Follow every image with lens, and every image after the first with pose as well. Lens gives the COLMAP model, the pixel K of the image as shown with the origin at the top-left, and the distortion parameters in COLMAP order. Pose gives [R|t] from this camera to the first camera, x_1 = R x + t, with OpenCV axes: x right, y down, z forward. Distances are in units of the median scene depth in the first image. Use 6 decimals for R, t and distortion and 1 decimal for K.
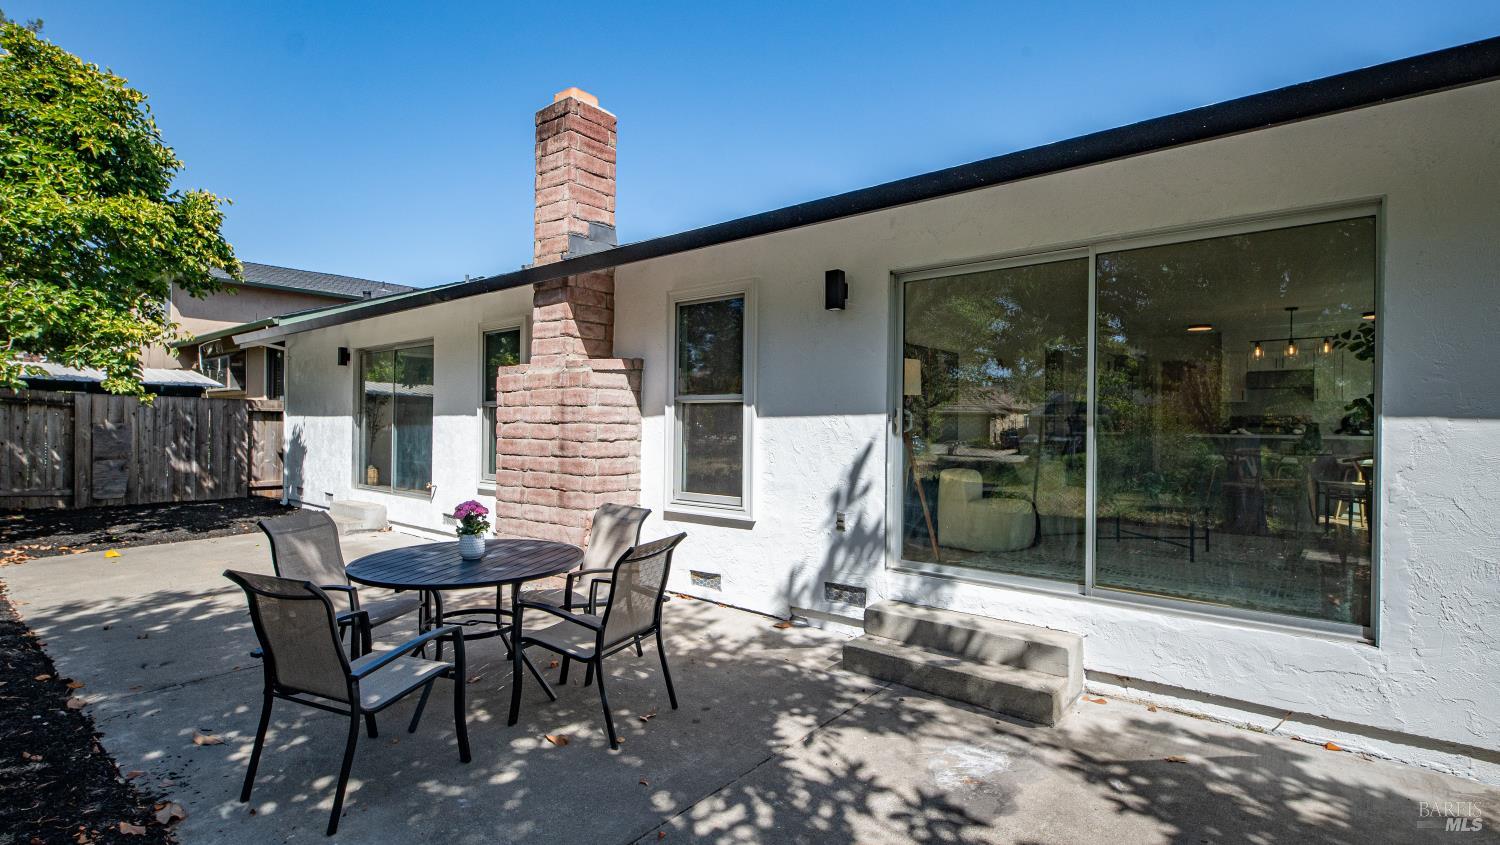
lens RADIAL K [[716.6, 0, 747.3], [0, 716.6, 431.5], [0, 0, 1]] dist [-0.000112, -0.000069]
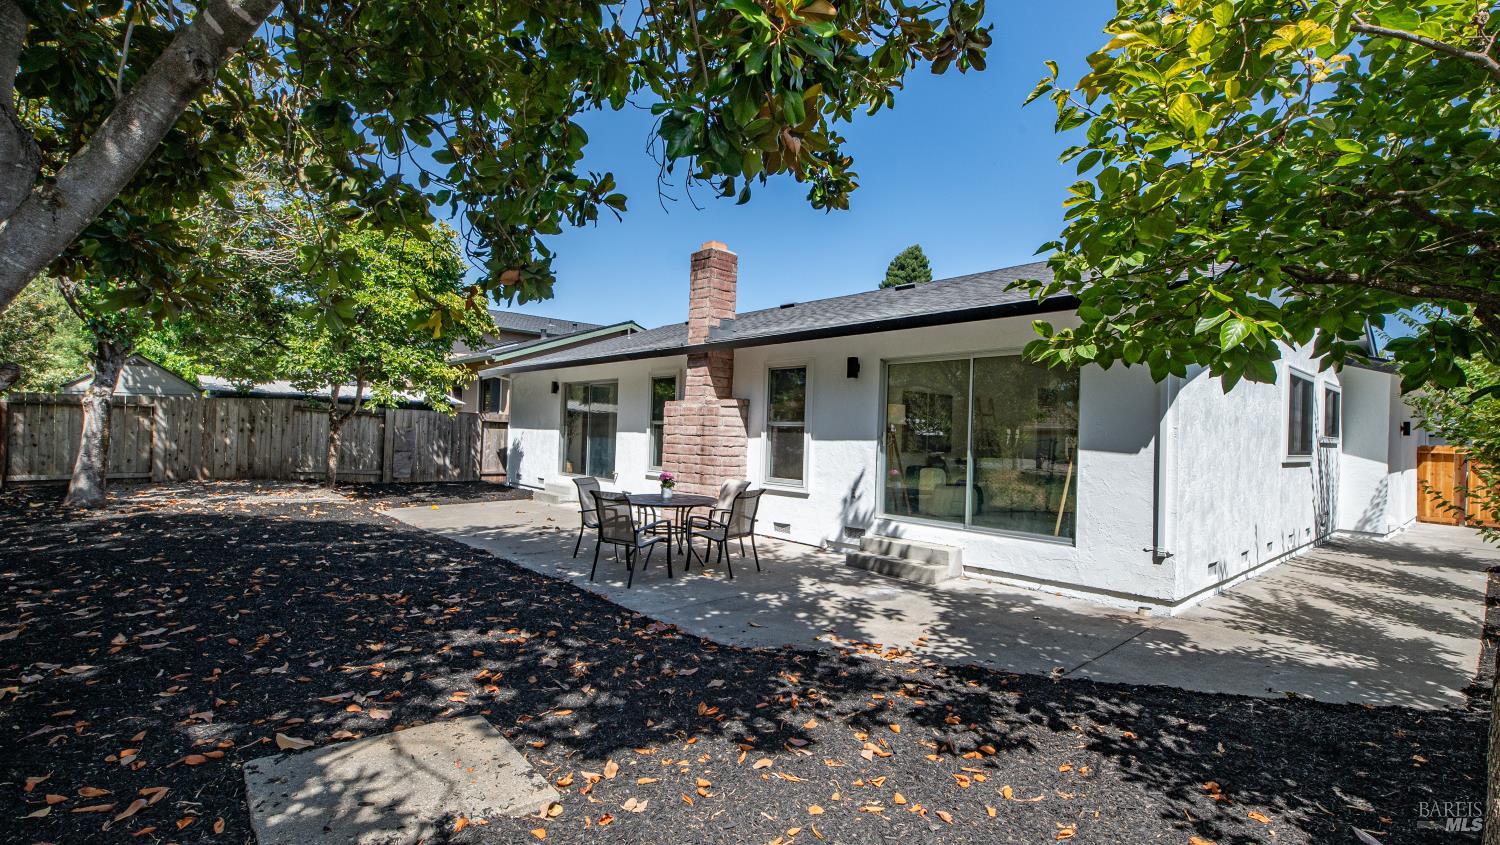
lens RADIAL K [[675.7, 0, 755.3], [0, 675.7, 424.6], [0, 0, 1]] dist [-0.001111, -0.000126]
pose [[0.990187, 0.020517, -0.138232, 0.092622], [-0.024515, 0.999327, -0.027287, 0.002669], [0.137579, 0.030408, 0.990024, -0.593472]]
